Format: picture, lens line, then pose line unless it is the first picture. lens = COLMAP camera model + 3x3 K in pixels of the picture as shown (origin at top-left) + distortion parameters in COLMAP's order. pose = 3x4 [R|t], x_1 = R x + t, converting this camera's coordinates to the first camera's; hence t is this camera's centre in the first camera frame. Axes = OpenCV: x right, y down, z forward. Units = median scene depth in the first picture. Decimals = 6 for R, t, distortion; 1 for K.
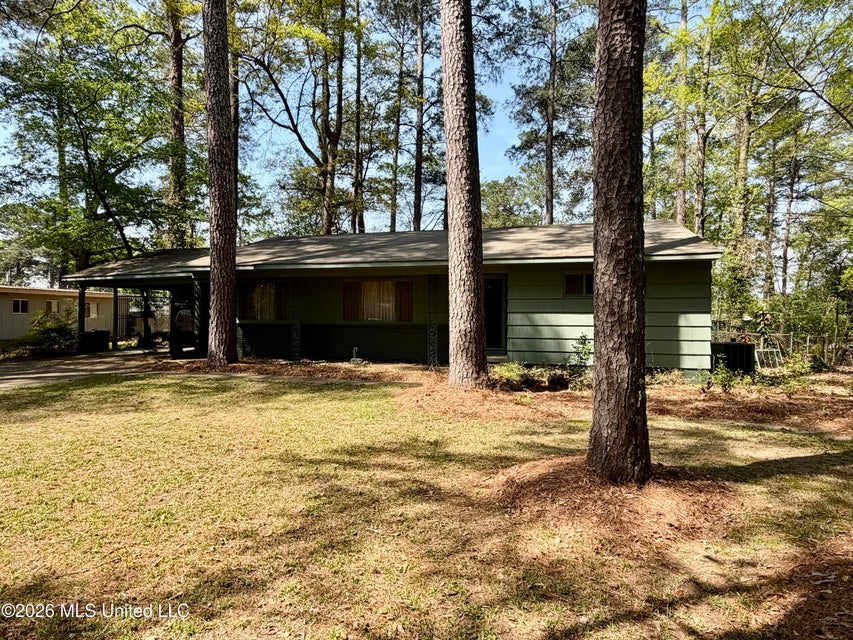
lens RADIAL K [[506.5, 0, 429.0], [0, 506.5, 319.6], [0, 0, 1]] dist [-0.004869, 0.002937]
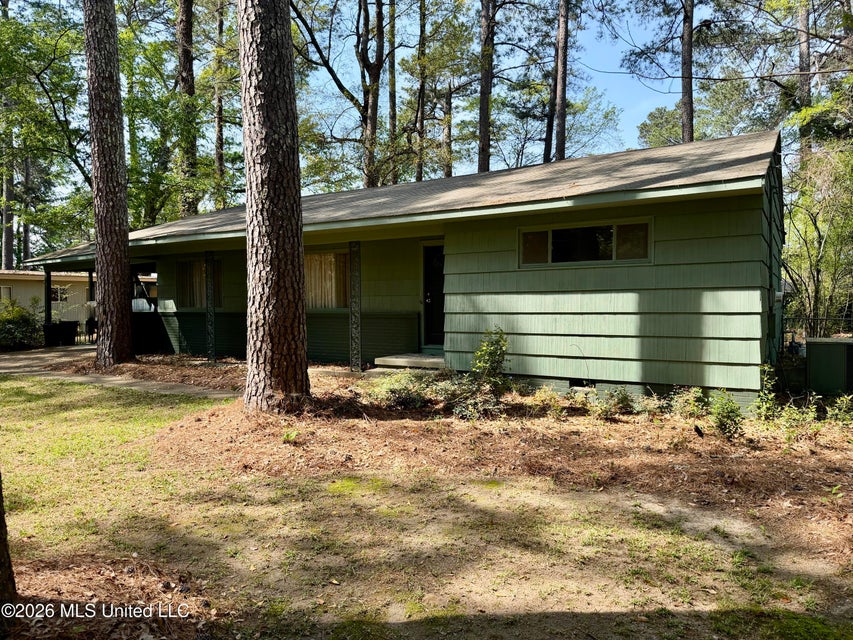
lens RADIAL K [[627.7, 0, 422.0], [0, 627.7, 319.6], [0, 0, 1]] dist [0.006793, -0.003611]
pose [[0.952135, -0.003585, -0.305656, 0.379943], [0.011029, 0.999683, 0.022632, 0.000994], [0.305478, -0.024920, 0.951873, 0.215054]]
